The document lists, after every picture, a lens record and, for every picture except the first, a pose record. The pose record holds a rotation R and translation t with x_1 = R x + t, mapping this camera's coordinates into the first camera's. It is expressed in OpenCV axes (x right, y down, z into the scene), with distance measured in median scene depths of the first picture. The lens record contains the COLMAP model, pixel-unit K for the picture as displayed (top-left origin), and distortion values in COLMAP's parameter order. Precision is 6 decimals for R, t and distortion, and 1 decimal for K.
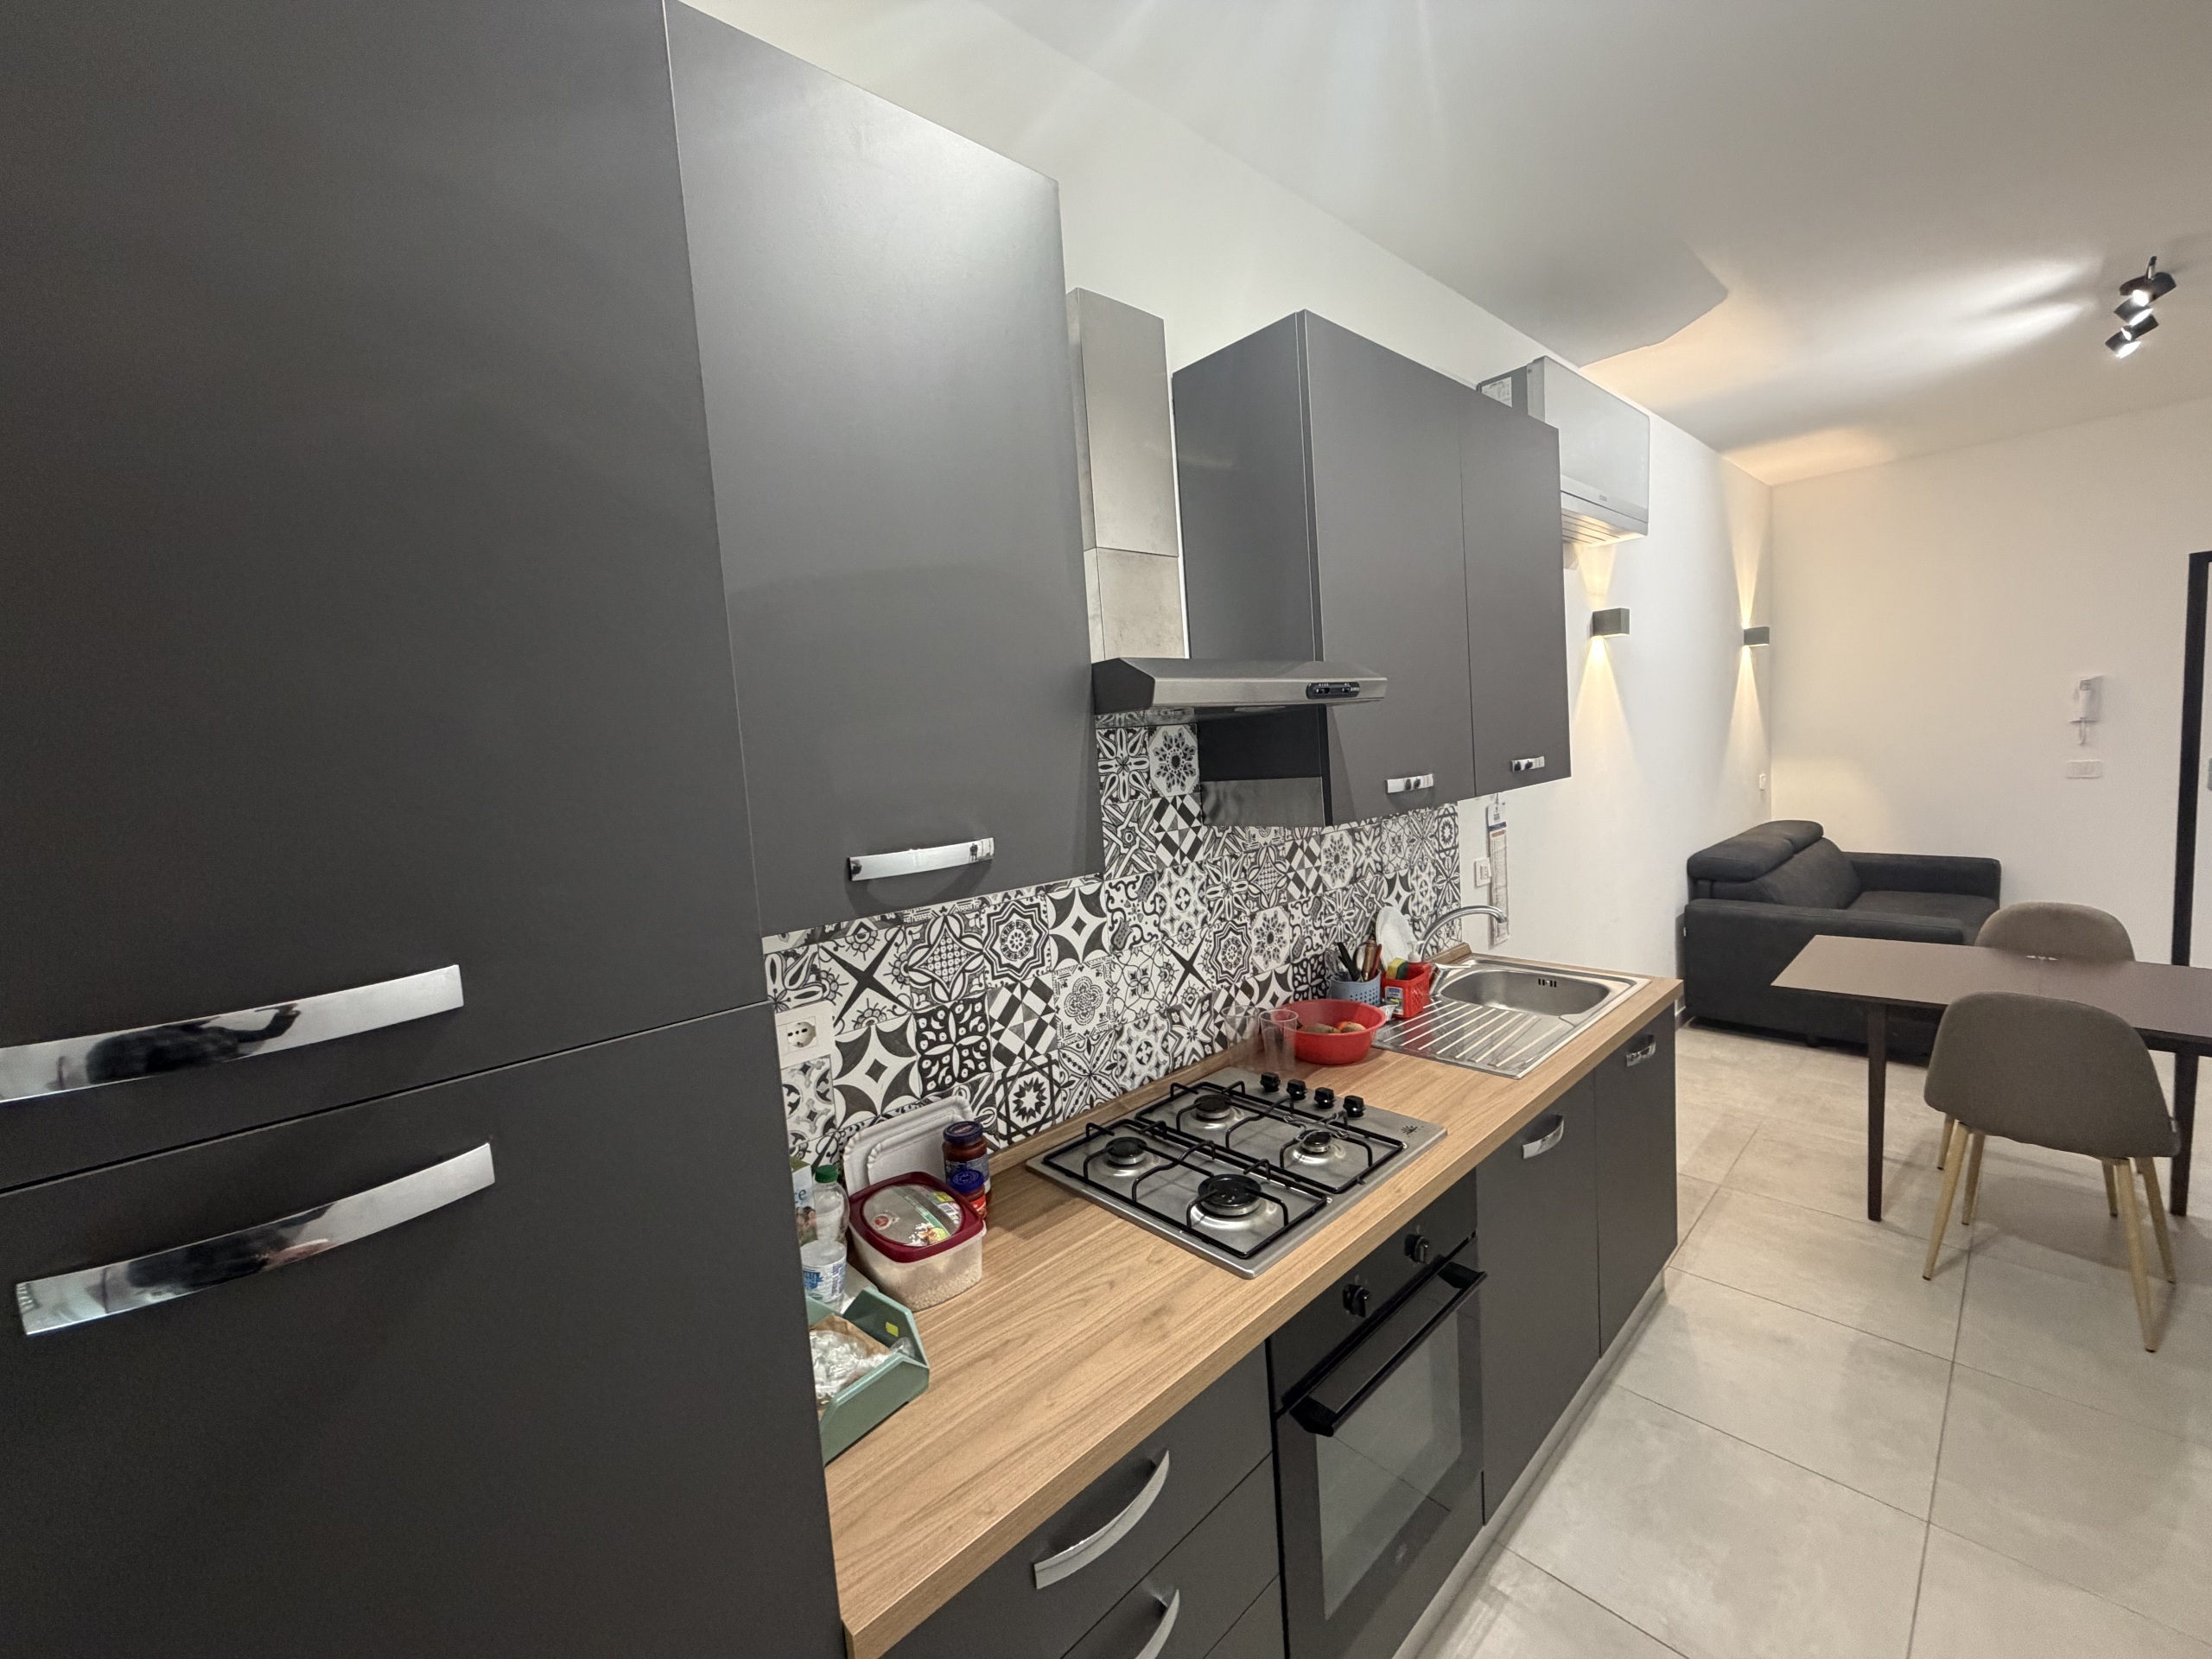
lens RADIAL K [[880.0, 0, 1096.5], [0, 880.0, 831.0], [0, 0, 1]] dist [-0.002446, -0.000573]
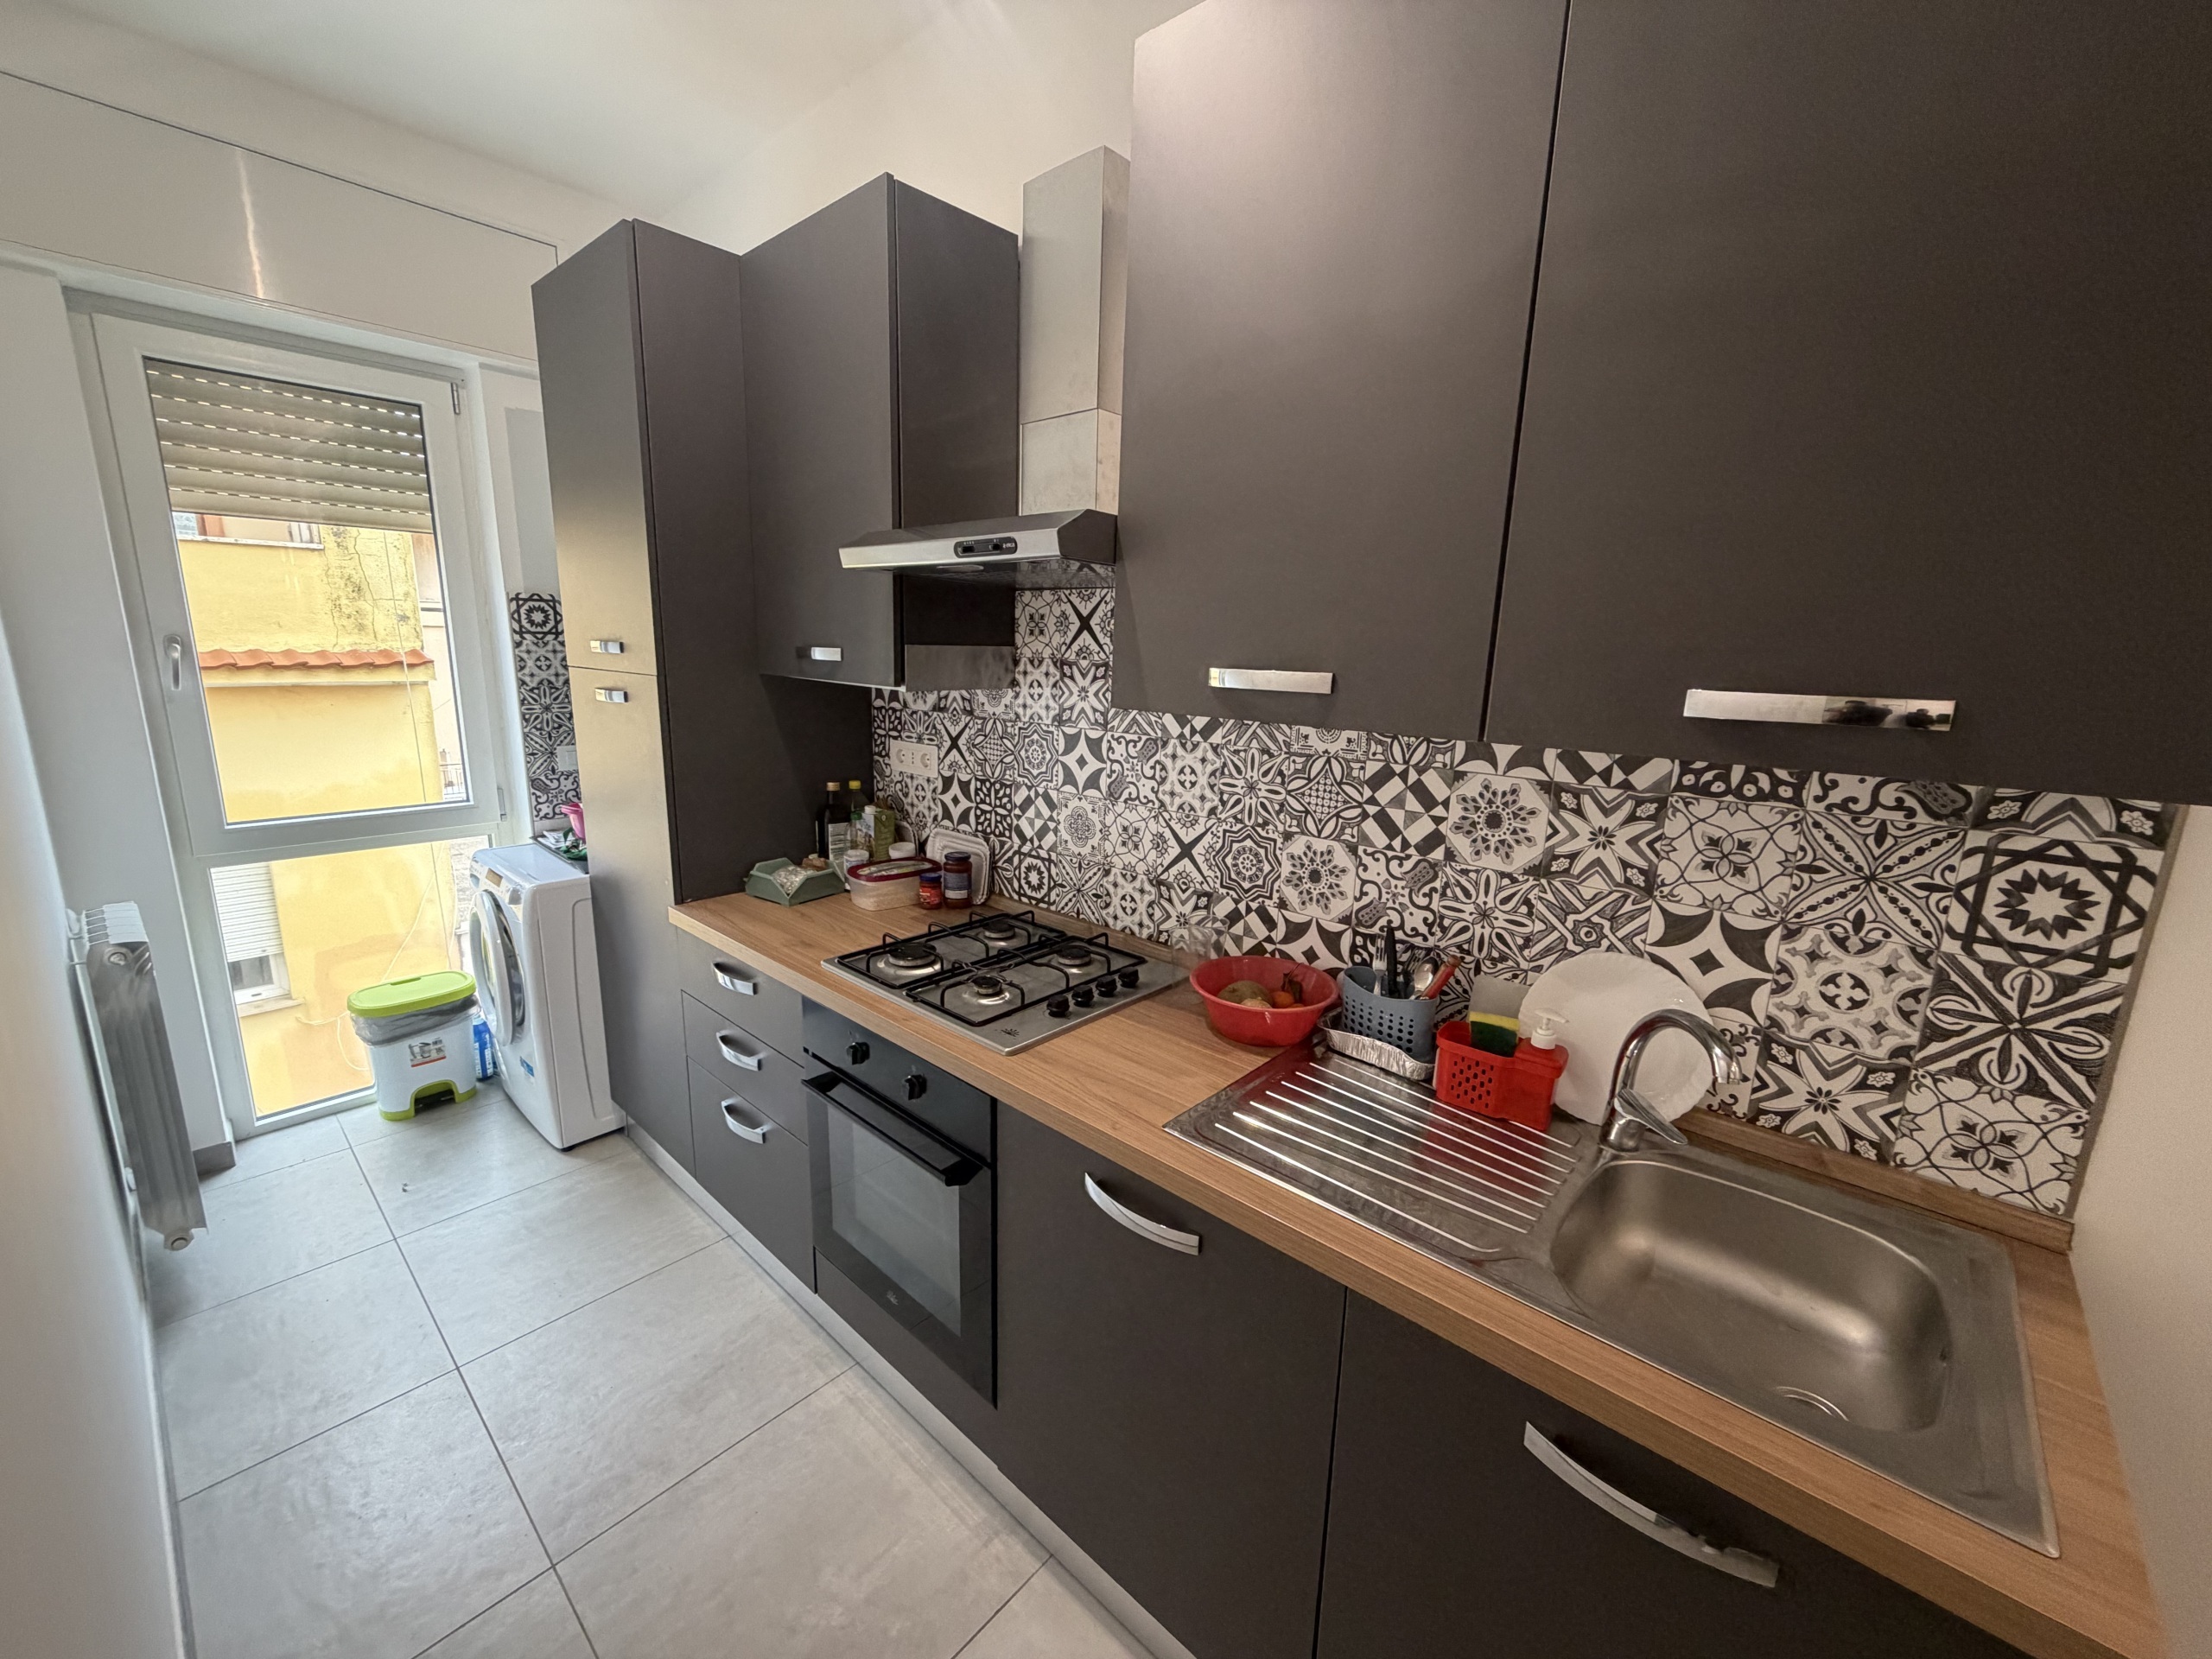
lens RADIAL K [[880.0, 0, 1100.7], [0, 880.0, 832.9], [0, 0, 1]] dist [-0.002446, -0.000573]
pose [[0.087793, 0.283762, -0.954867, 1.037348], [-0.125475, 0.954084, 0.271992, -0.113048], [0.988205, 0.095933, 0.119366, 0.833955]]
